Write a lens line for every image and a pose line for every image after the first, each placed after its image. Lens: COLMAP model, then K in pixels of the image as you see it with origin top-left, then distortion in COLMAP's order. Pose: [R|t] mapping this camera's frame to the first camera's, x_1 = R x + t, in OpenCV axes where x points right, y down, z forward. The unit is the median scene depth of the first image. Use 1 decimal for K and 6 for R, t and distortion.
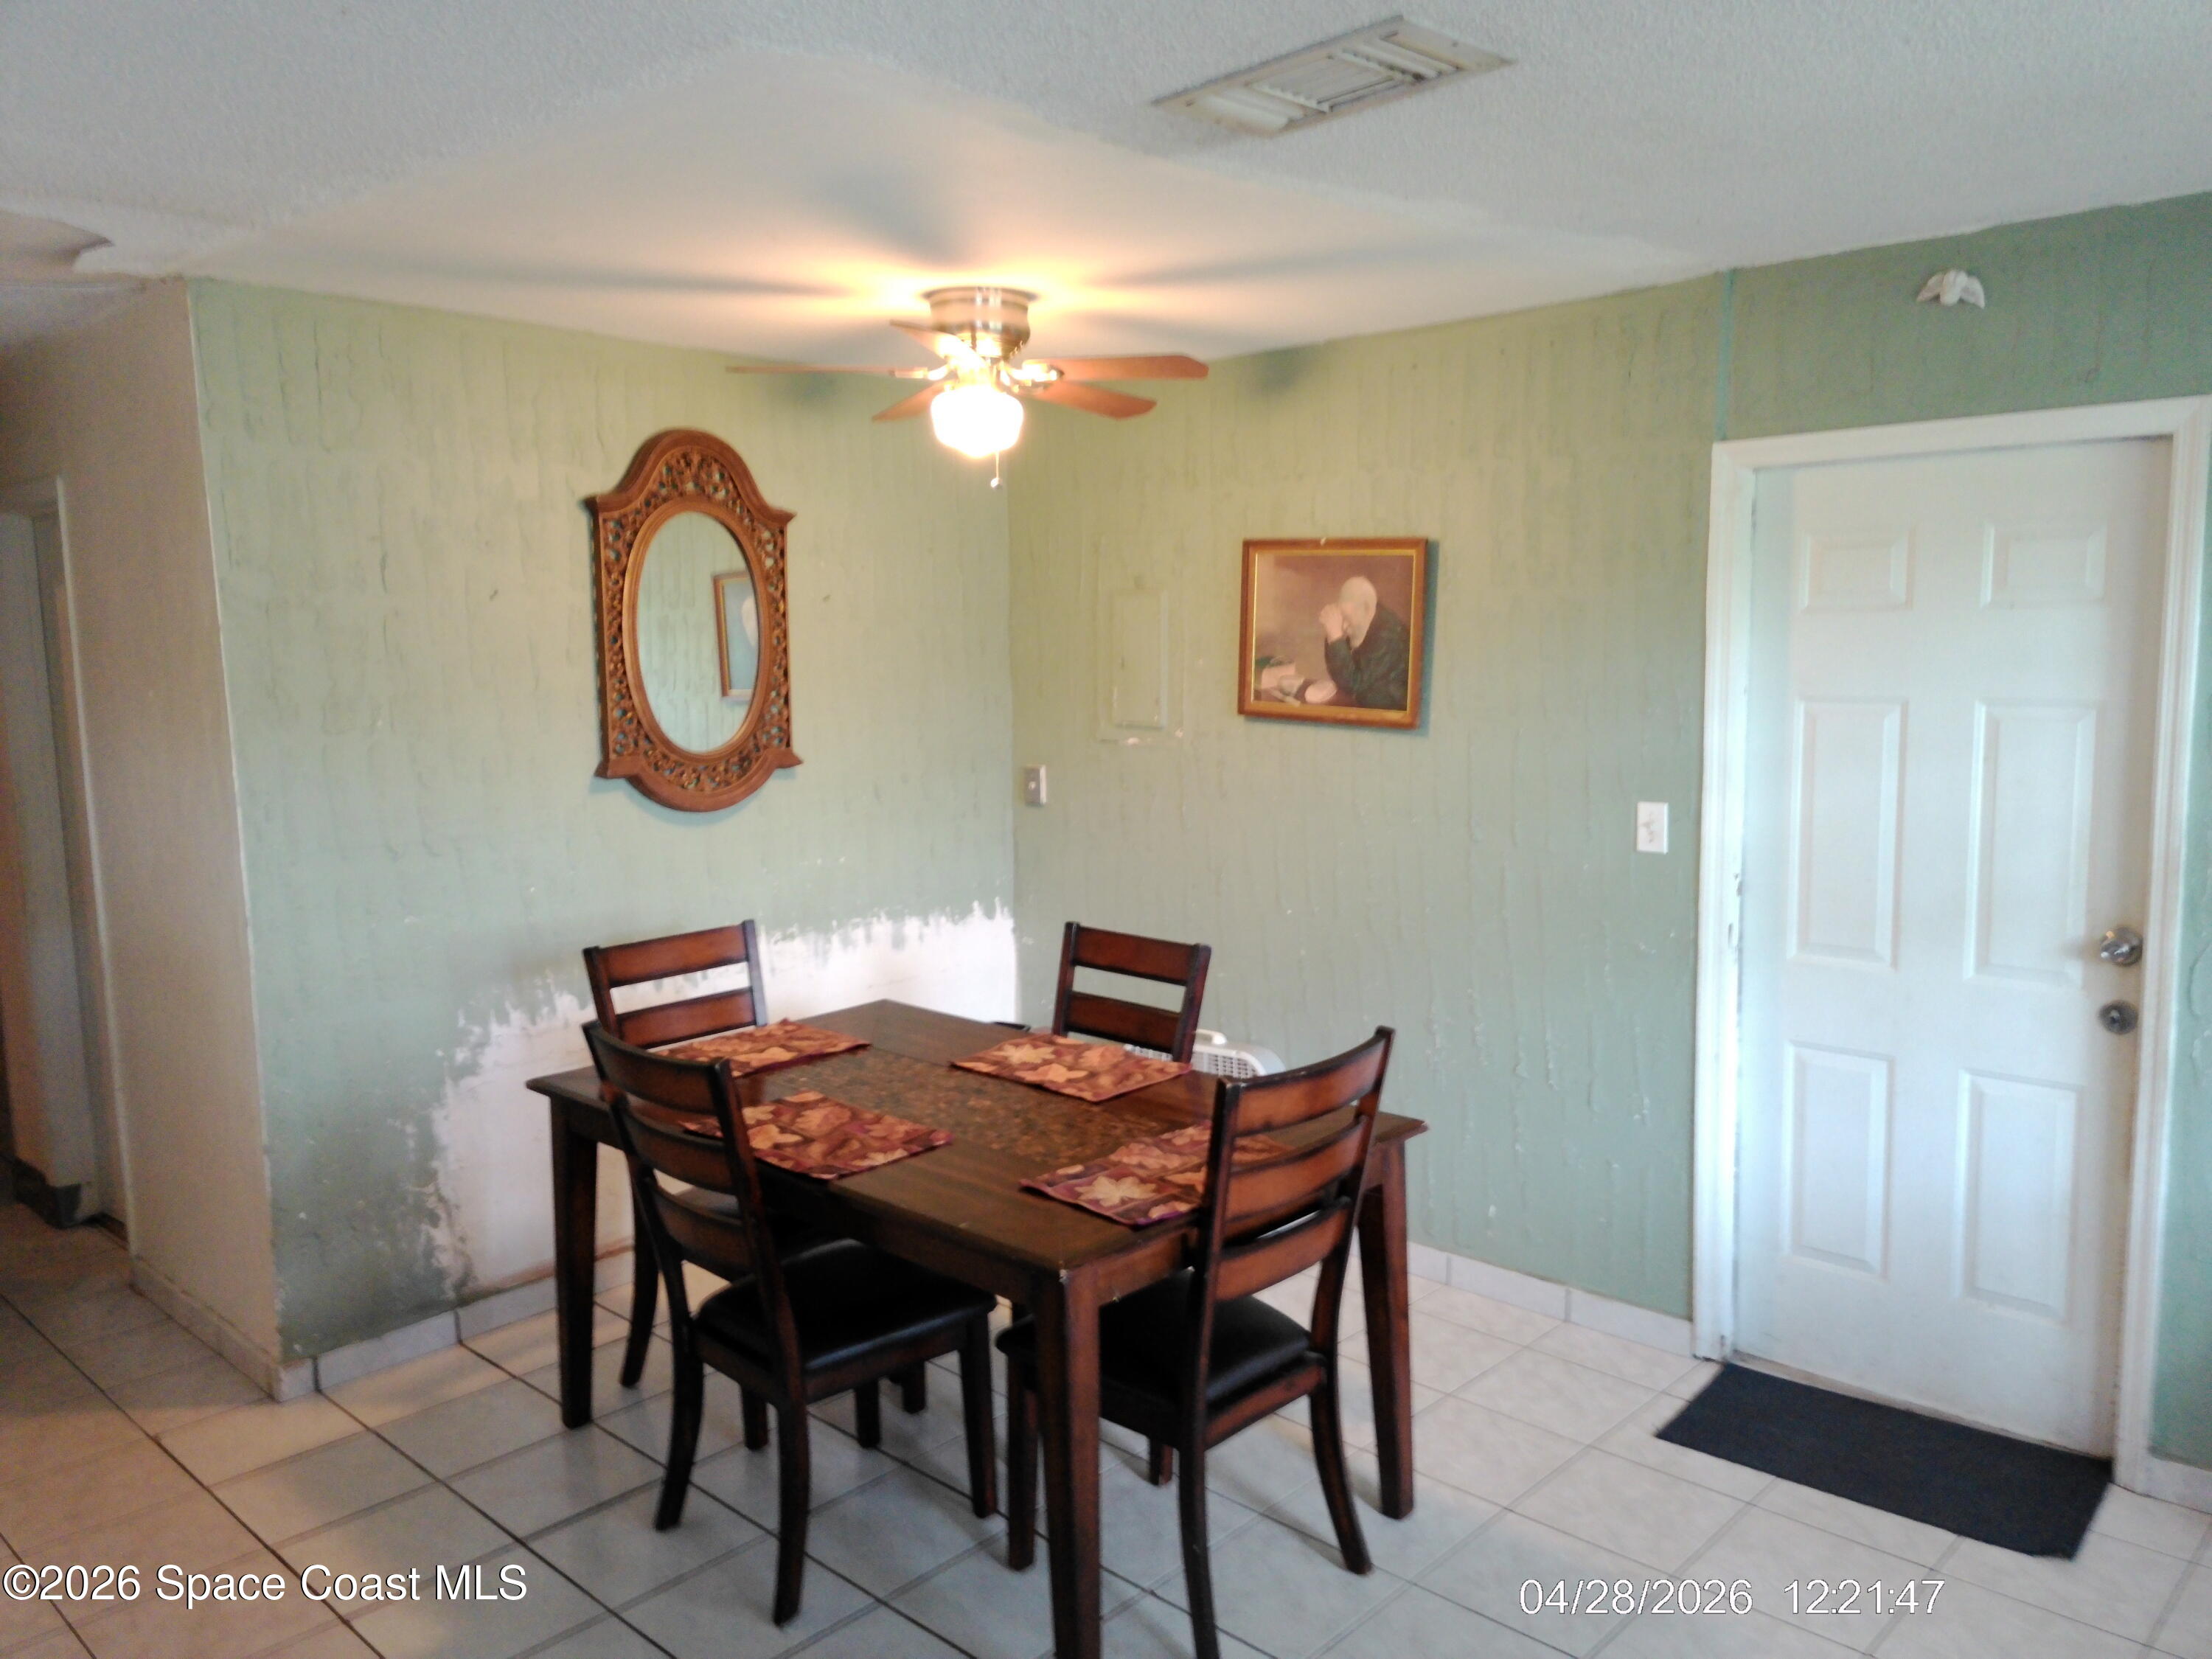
lens RADIAL K [[1646.0, 0, 1113.2], [0, 1646.0, 819.8], [0, 0, 1]] dist [0.122608, -0.144389]
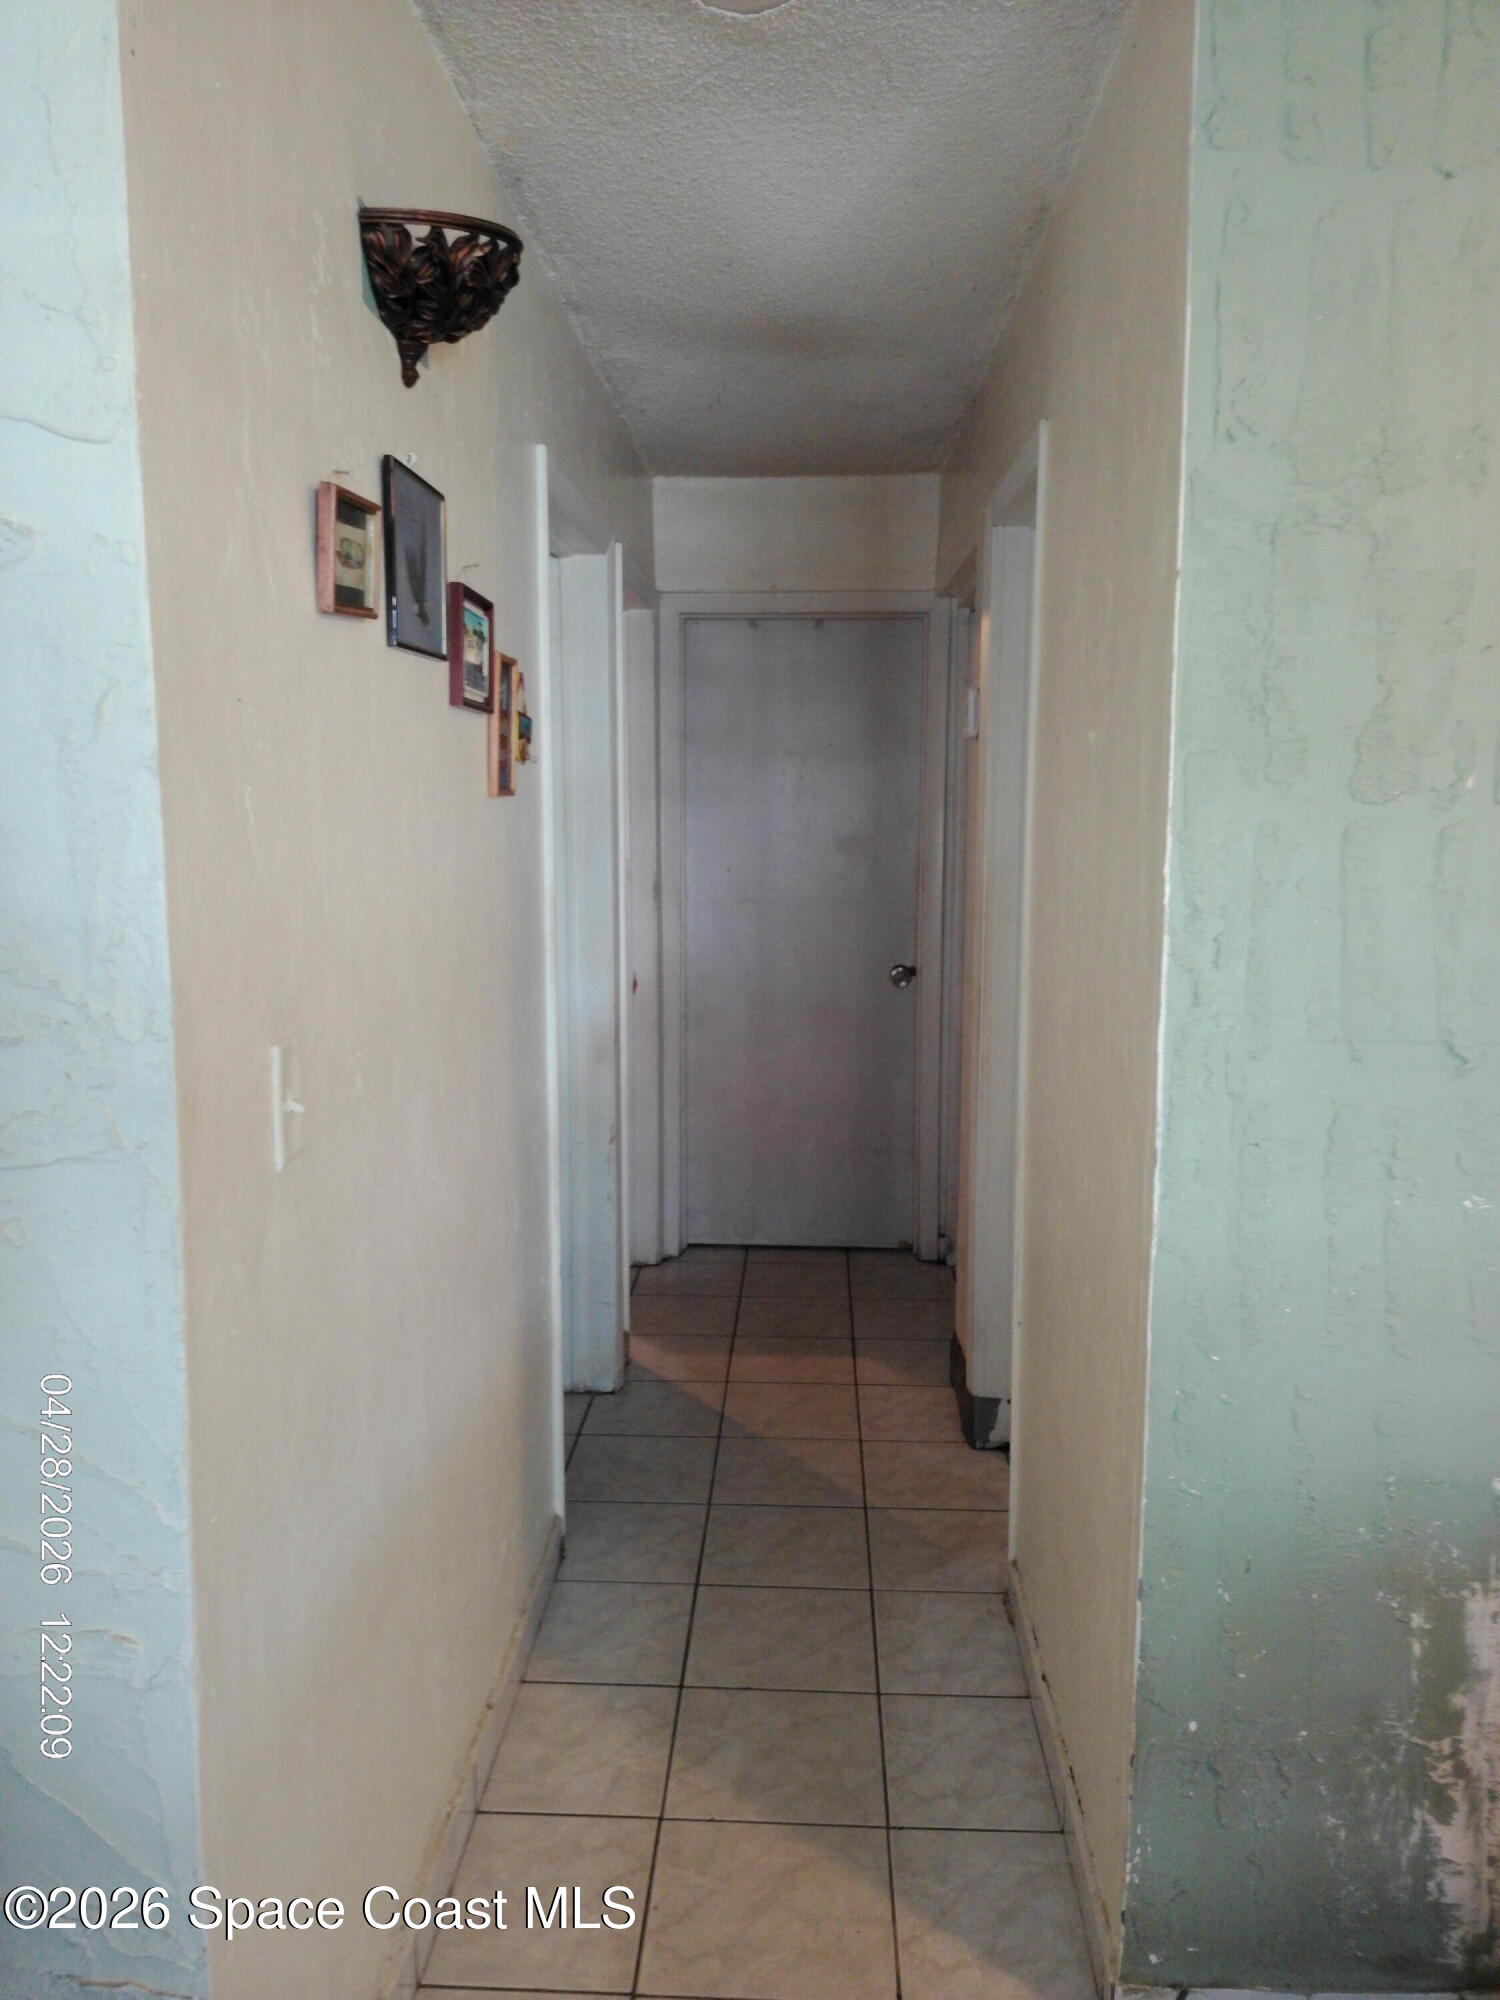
lens RADIAL K [[1470.3, 0, 750.0], [0, 1470.3, 1000.0], [0, 0, 1]] dist [0.006838, 0.003434]
pose [[0.650242, 0.124650, -0.749432, -0.263147], [-0.105542, 0.991704, 0.073374, -0.005860], [0.752361, 0.031385, 0.658004, 0.605138]]
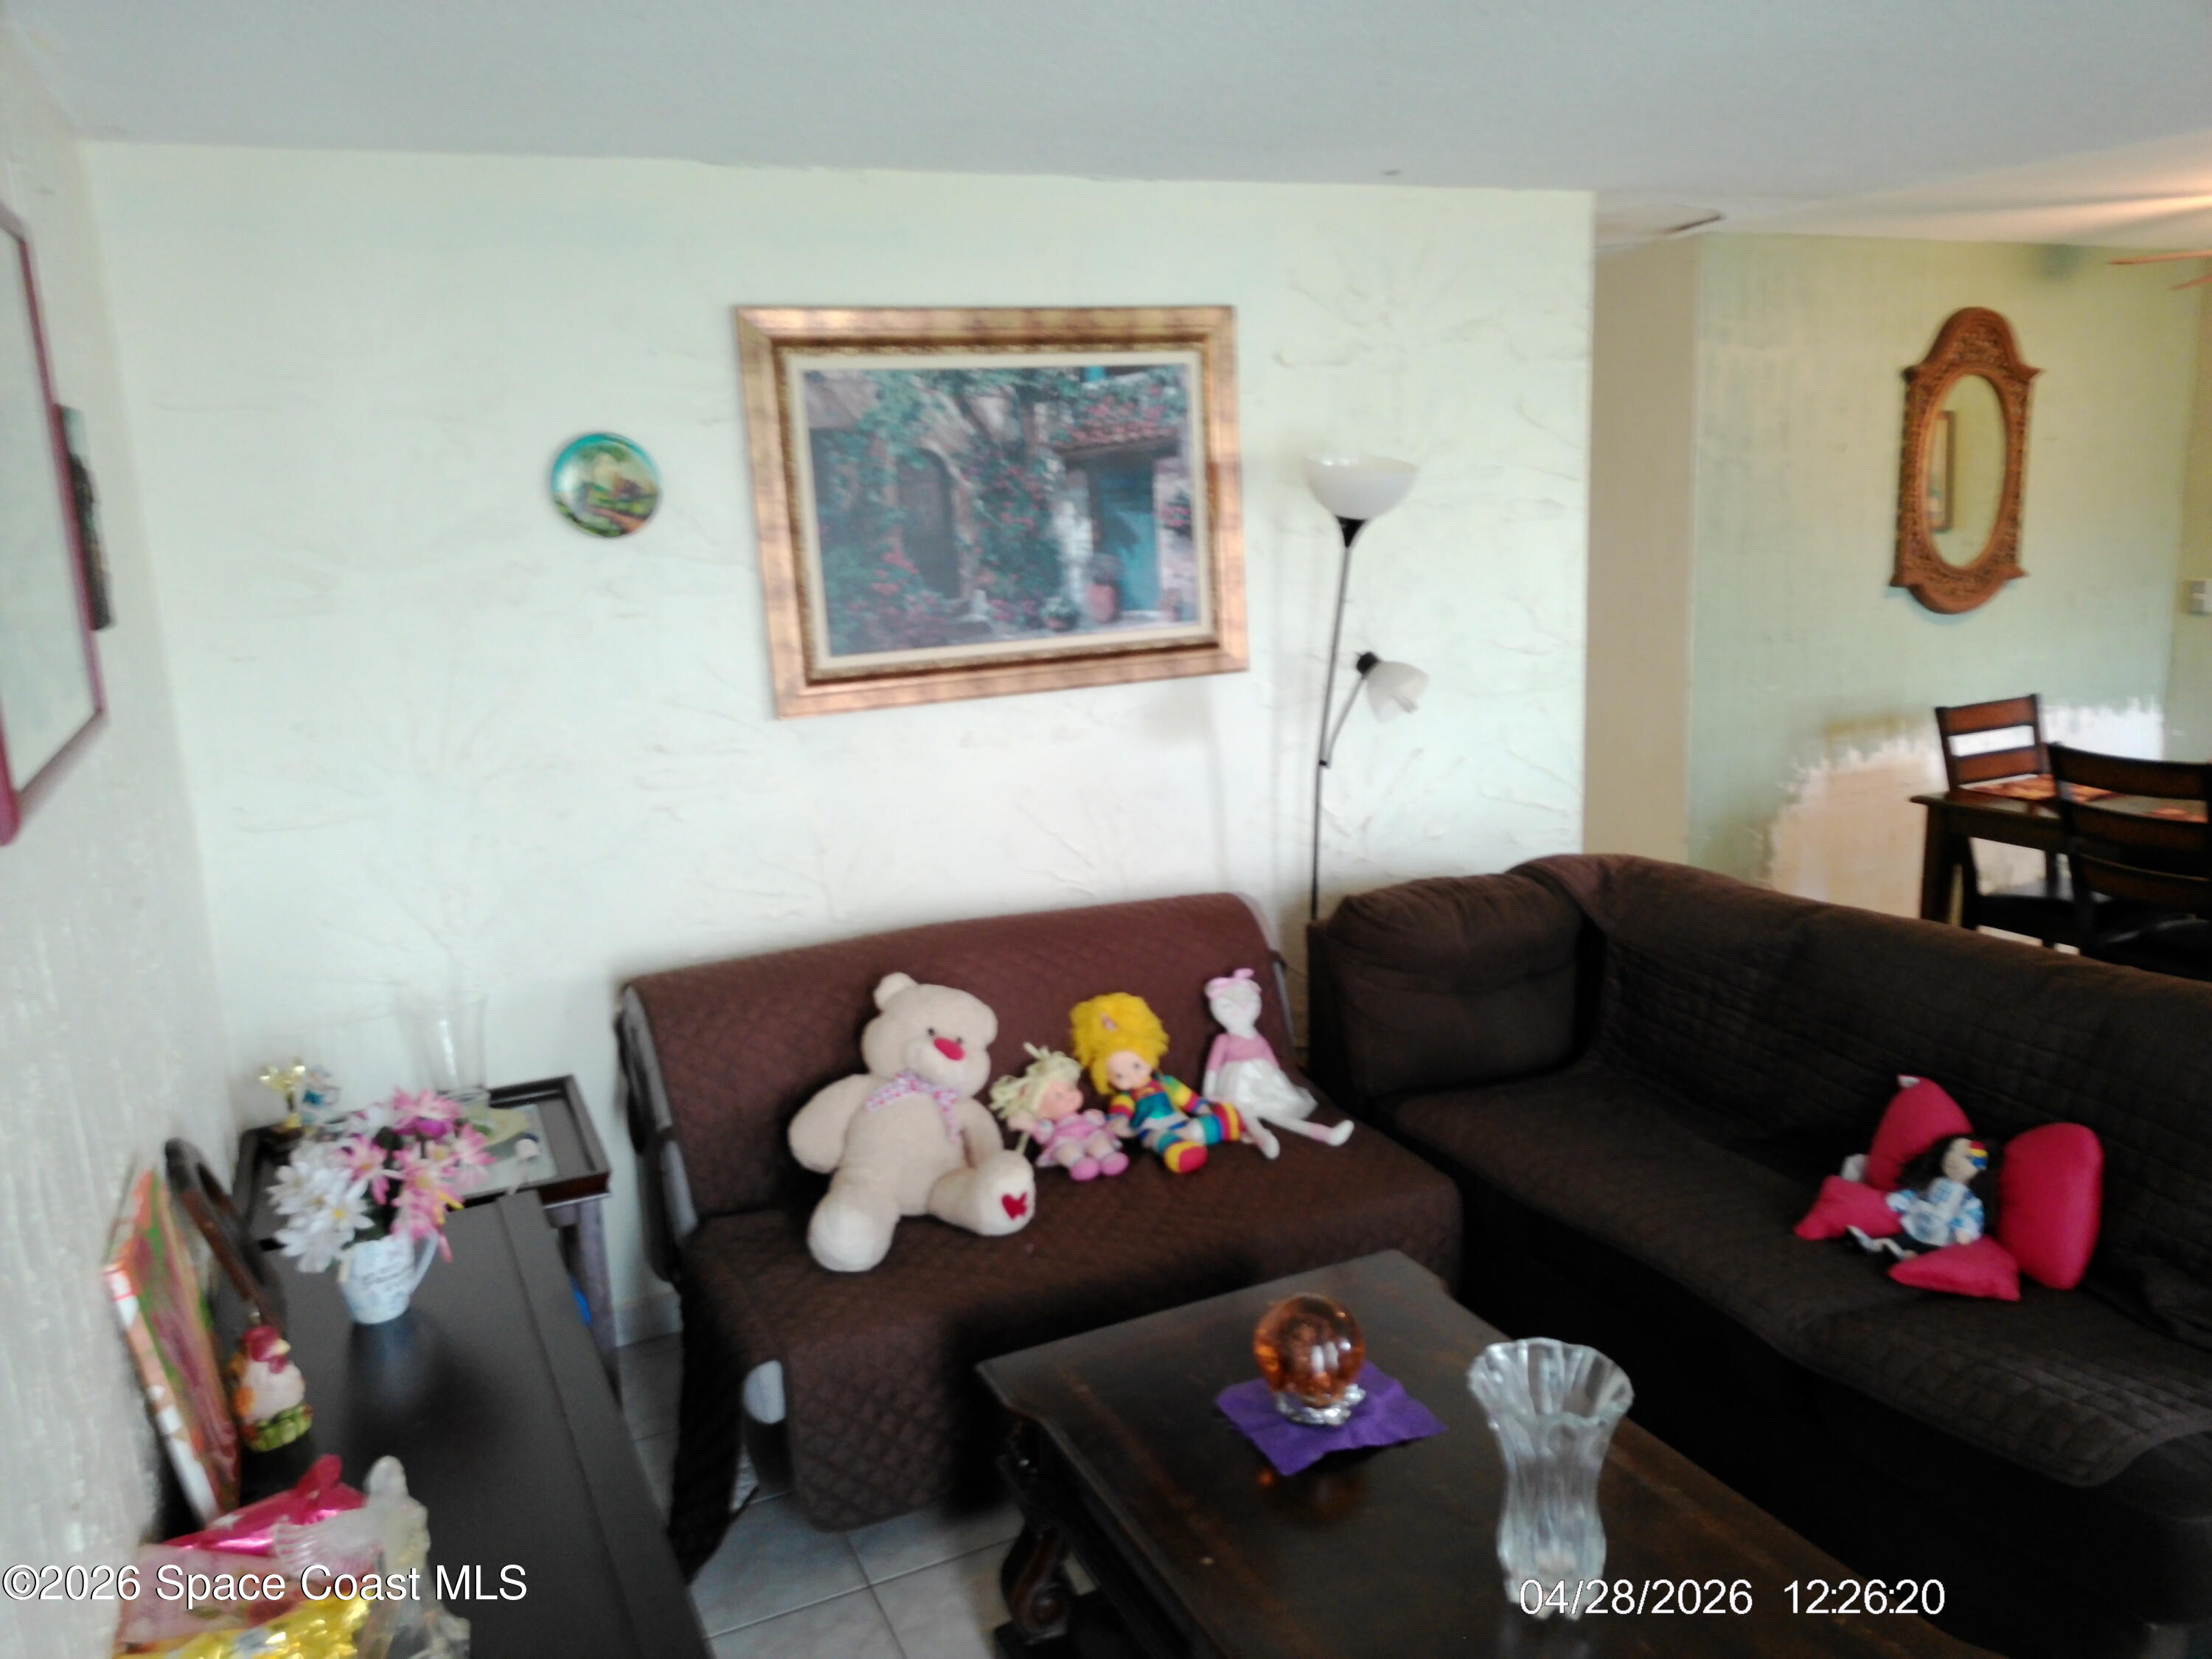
lens RADIAL K [[1646.0, 0, 1113.2], [0, 1646.0, 819.8], [0, 0, 1]] dist [0.122608, -0.144389]
pose [[0.928984, 0.044715, -0.367408, -0.436287], [-0.014557, 0.996321, 0.084449, 0.063455], [0.369833, -0.073103, 0.926218, -0.534056]]
